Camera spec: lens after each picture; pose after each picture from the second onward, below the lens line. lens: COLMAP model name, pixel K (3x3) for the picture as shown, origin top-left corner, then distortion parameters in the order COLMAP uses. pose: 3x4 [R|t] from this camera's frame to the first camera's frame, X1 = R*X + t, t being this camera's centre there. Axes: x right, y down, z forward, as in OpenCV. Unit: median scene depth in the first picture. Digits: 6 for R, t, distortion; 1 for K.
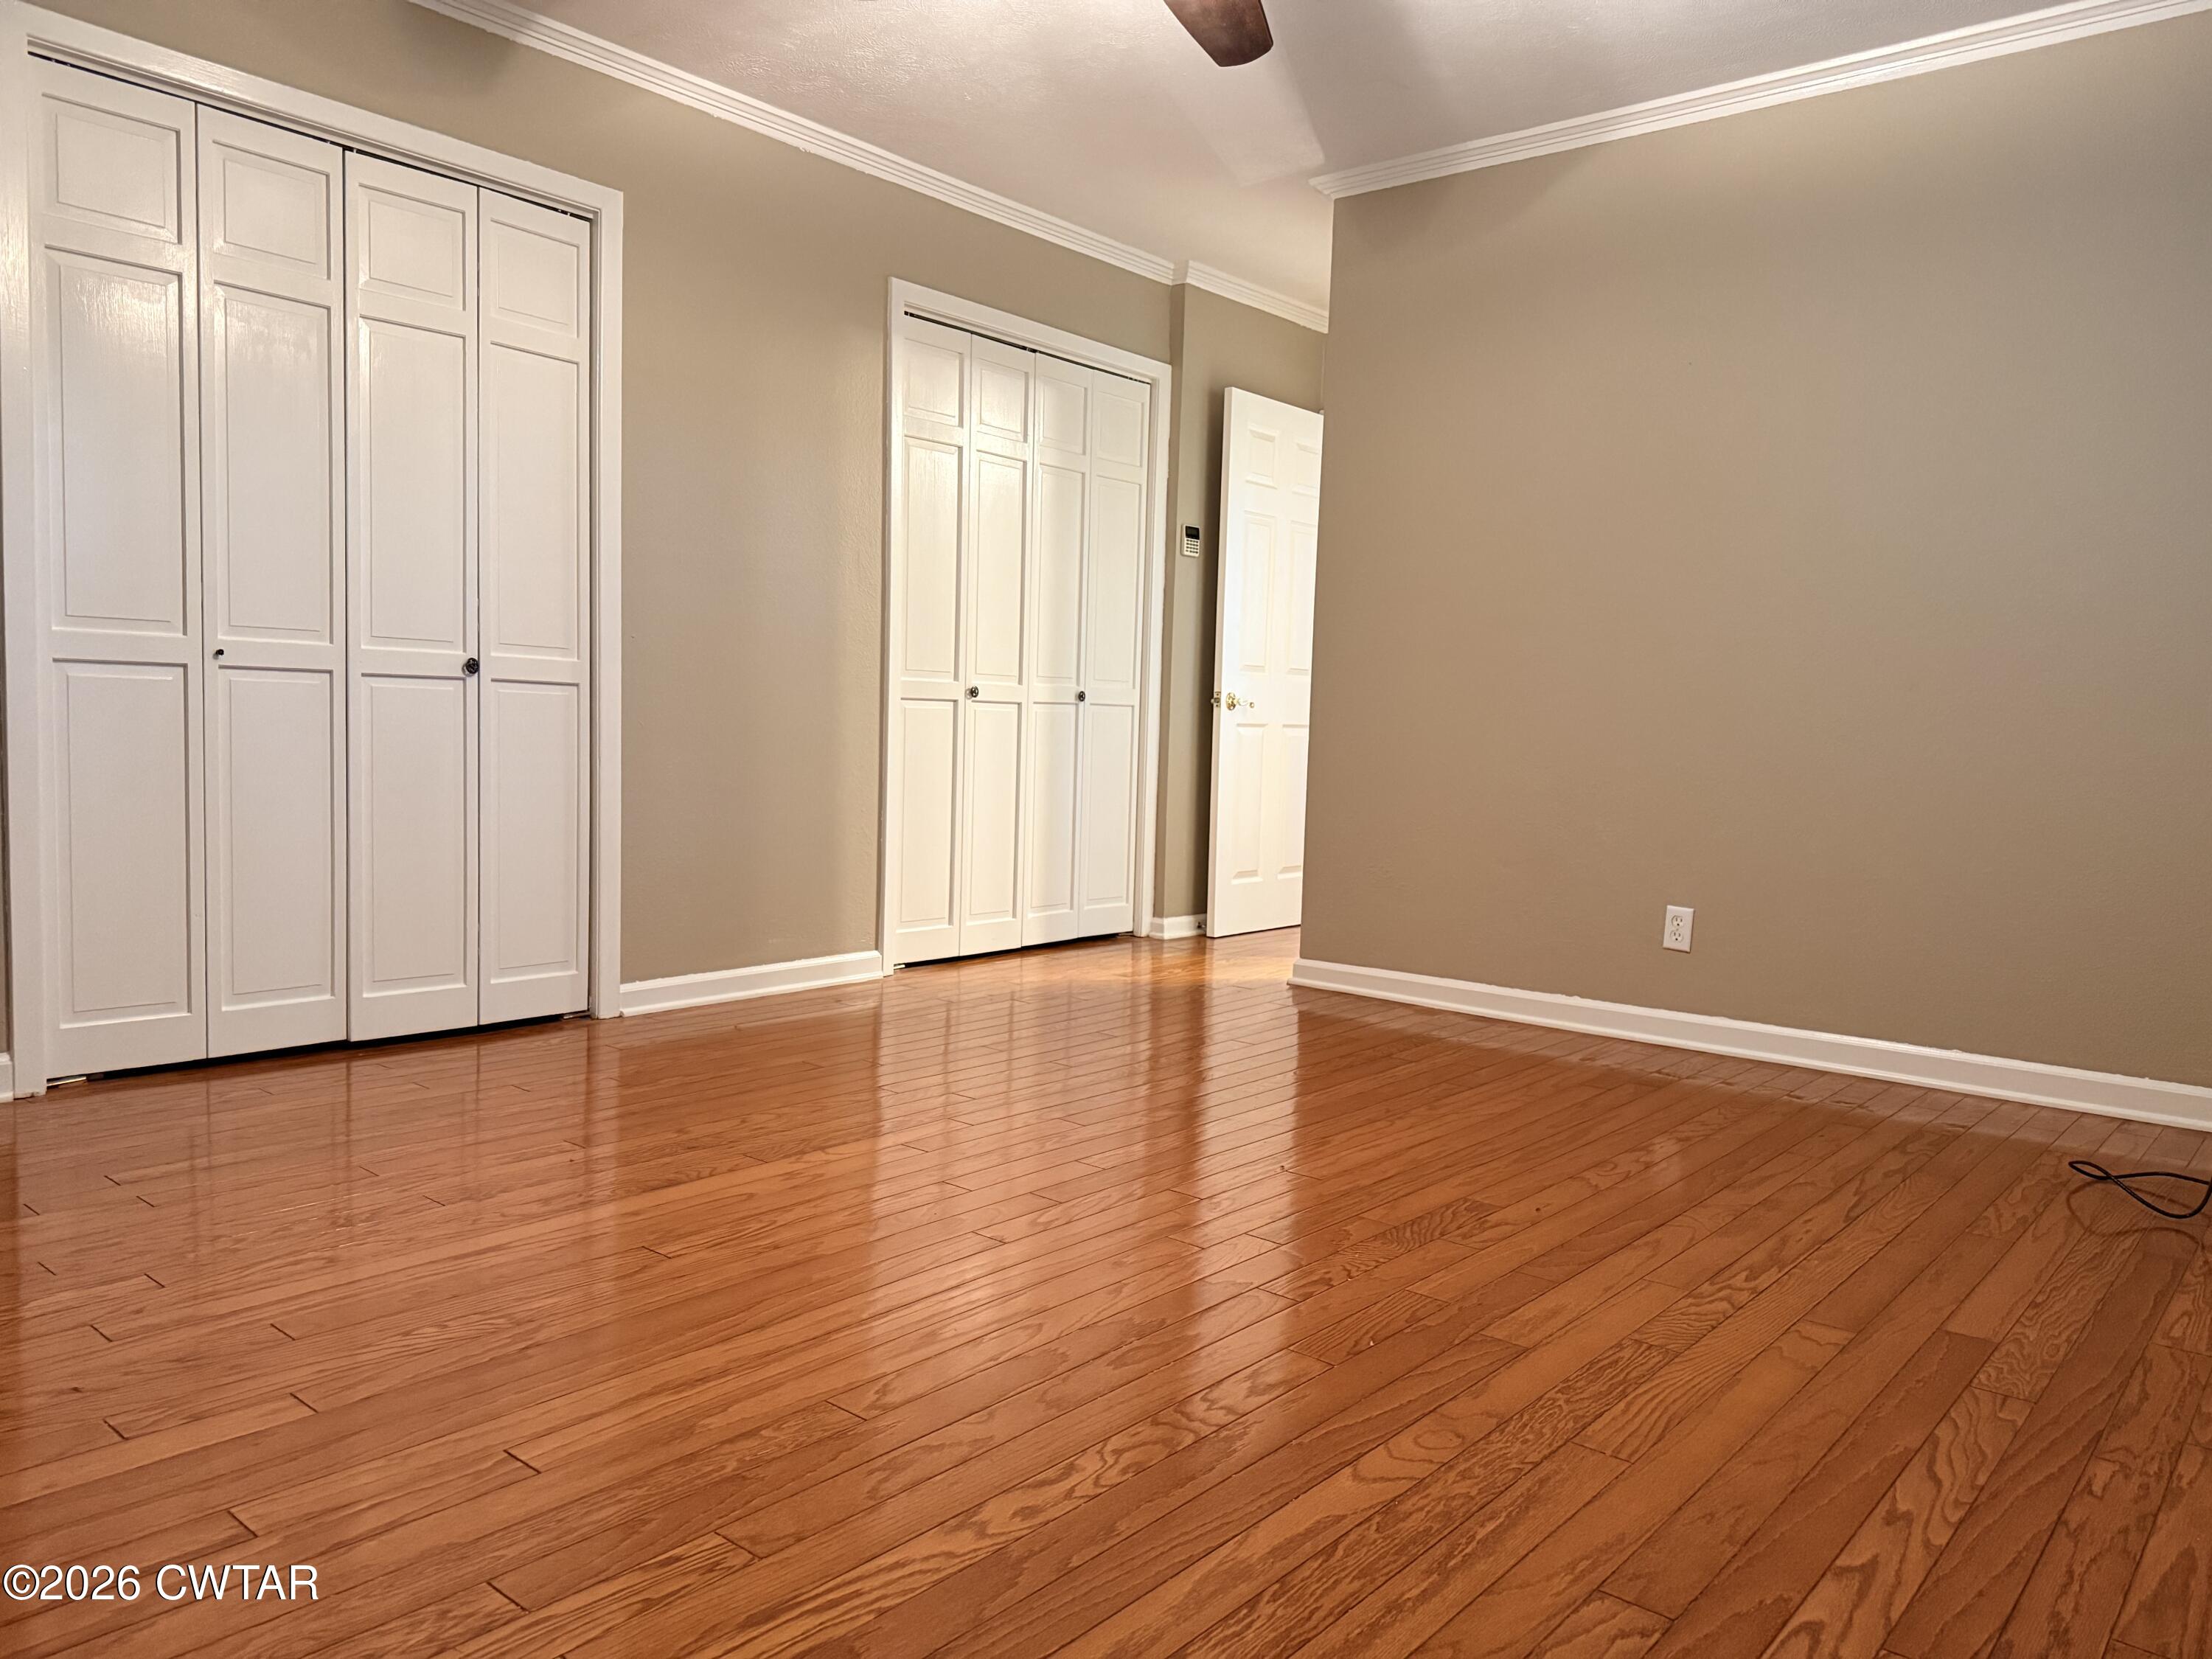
lens RADIAL K [[1568.5, 0, 1103.5], [0, 1568.5, 822.5], [0, 0, 1]] dist [0.108271, -0.152223]
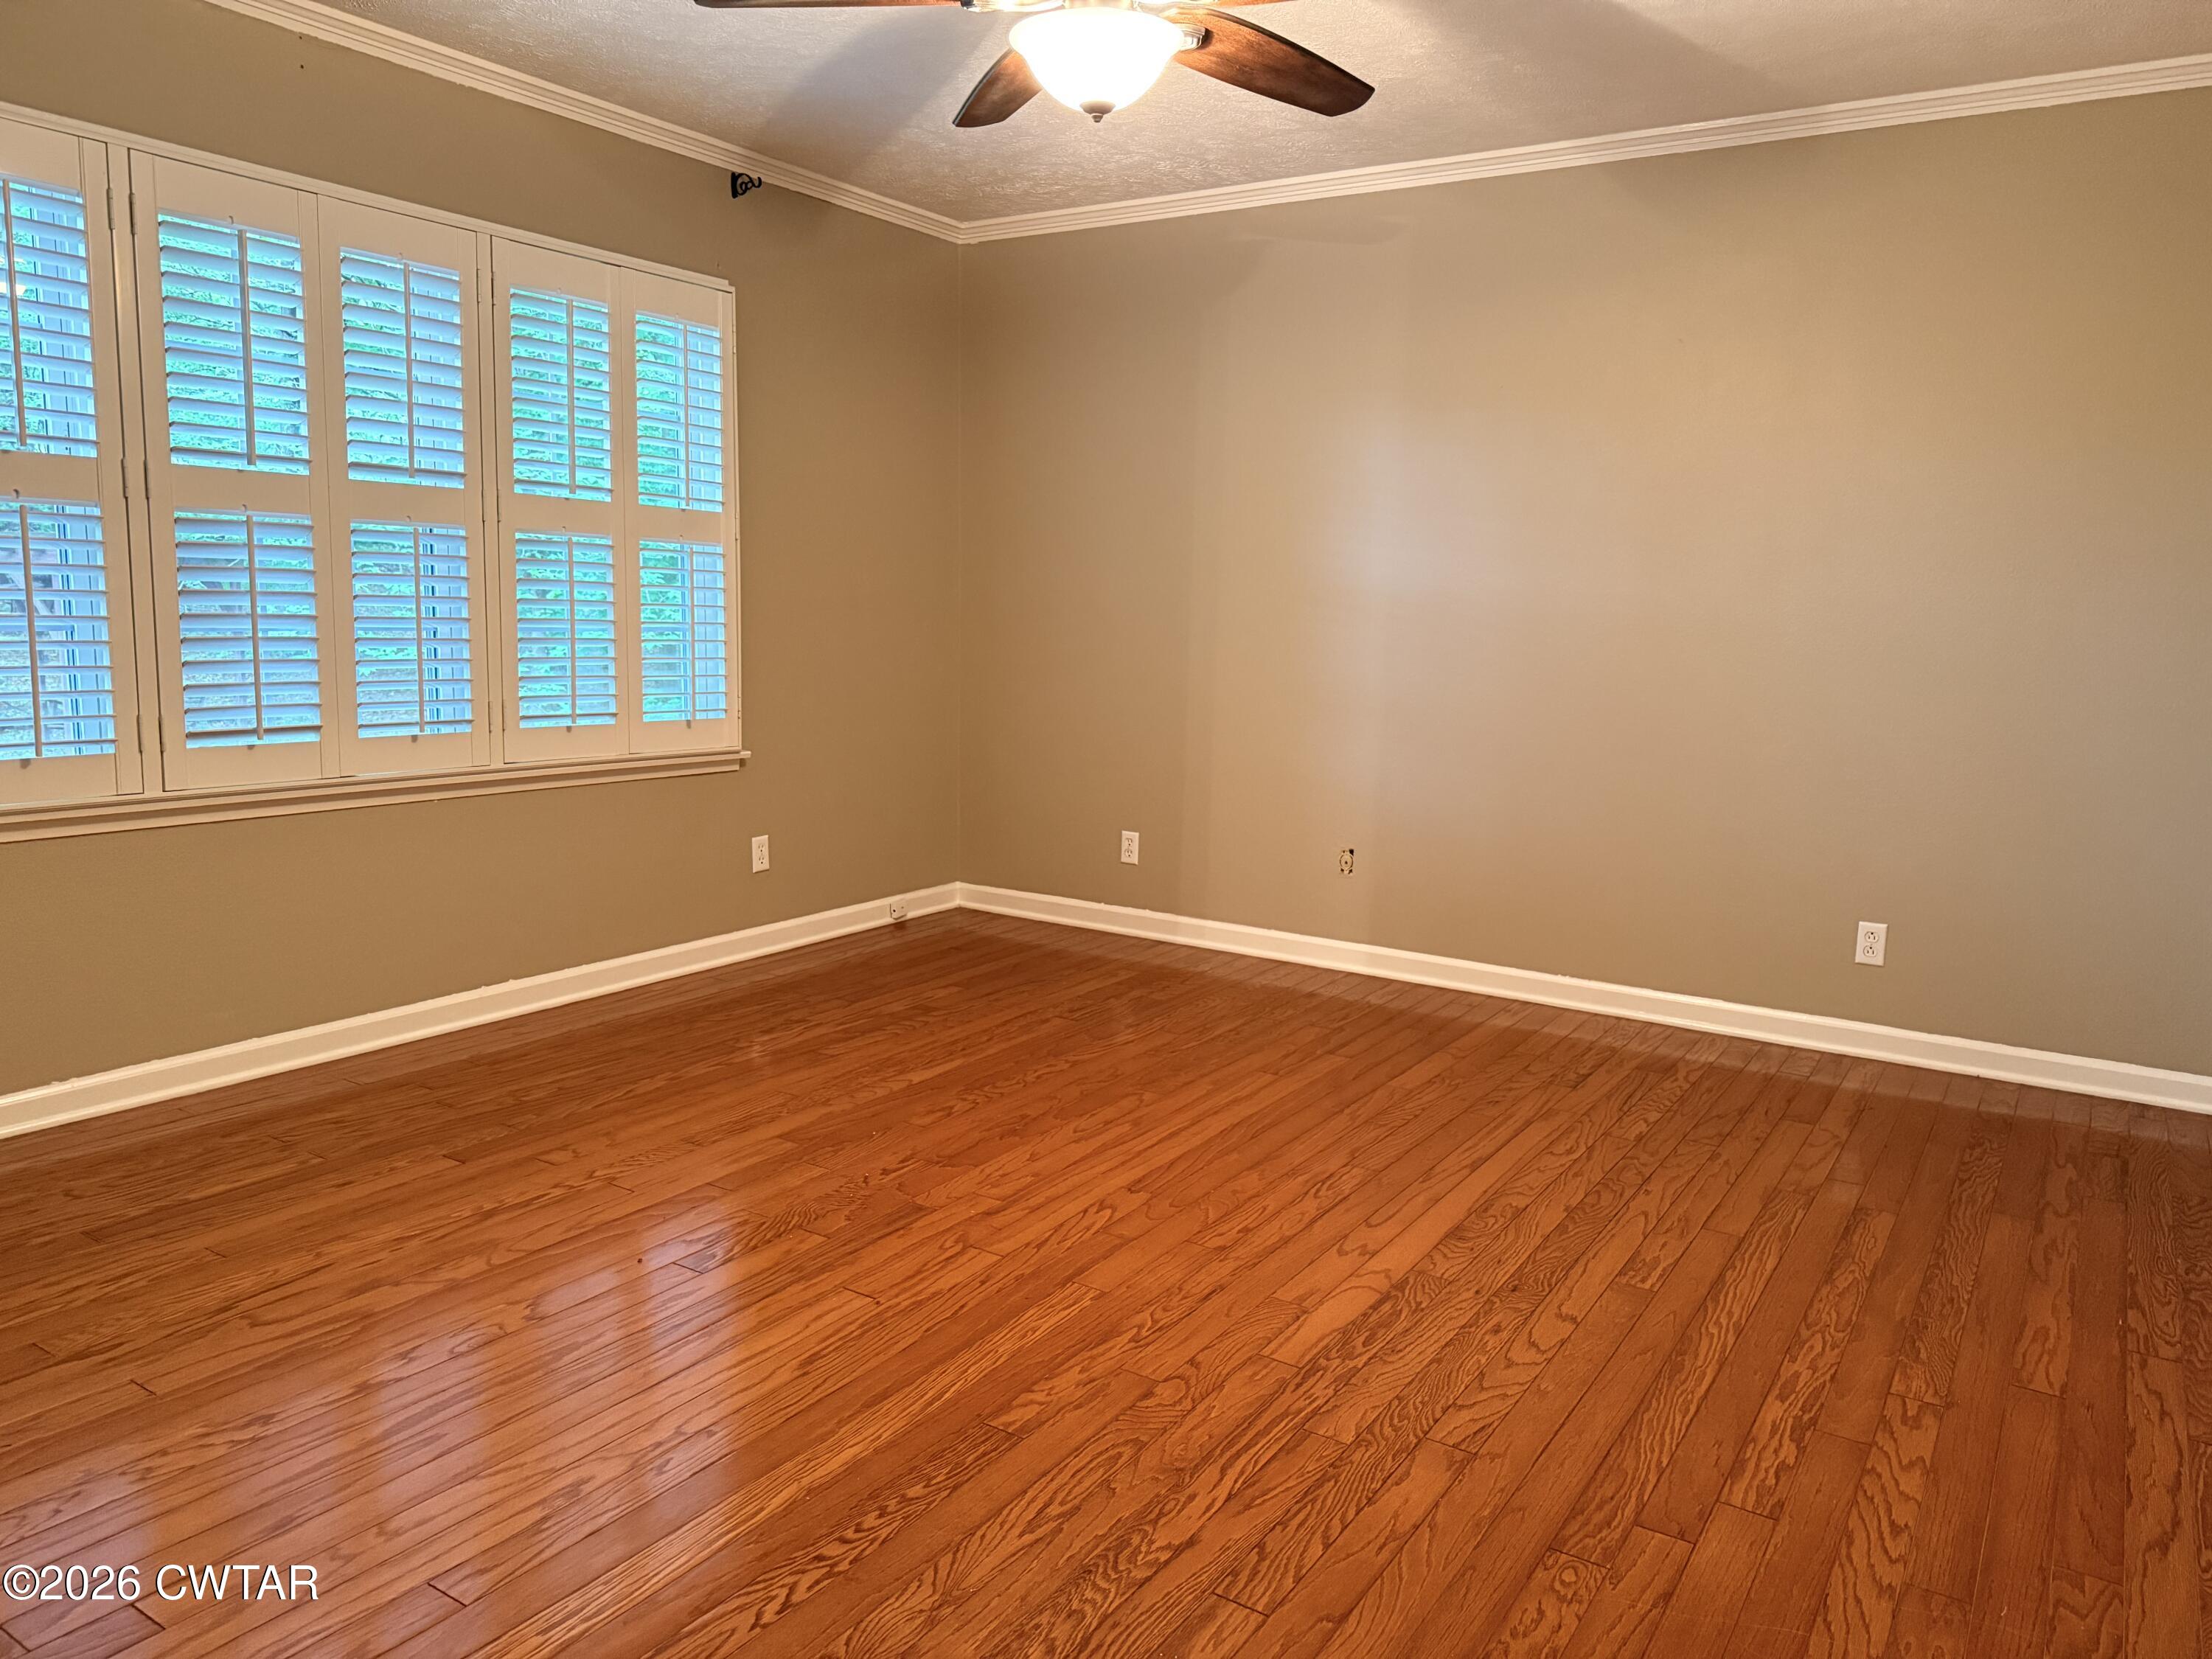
lens RADIAL K [[1568.5, 0, 1103.5], [0, 1568.5, 822.5], [0, 0, 1]] dist [0.108271, -0.152223]
pose [[-0.990087, -0.041078, -0.134312, 0.159035], [-0.067119, 0.978396, 0.195543, -0.310594], [0.123378, 0.202620, -0.971454, 2.438704]]
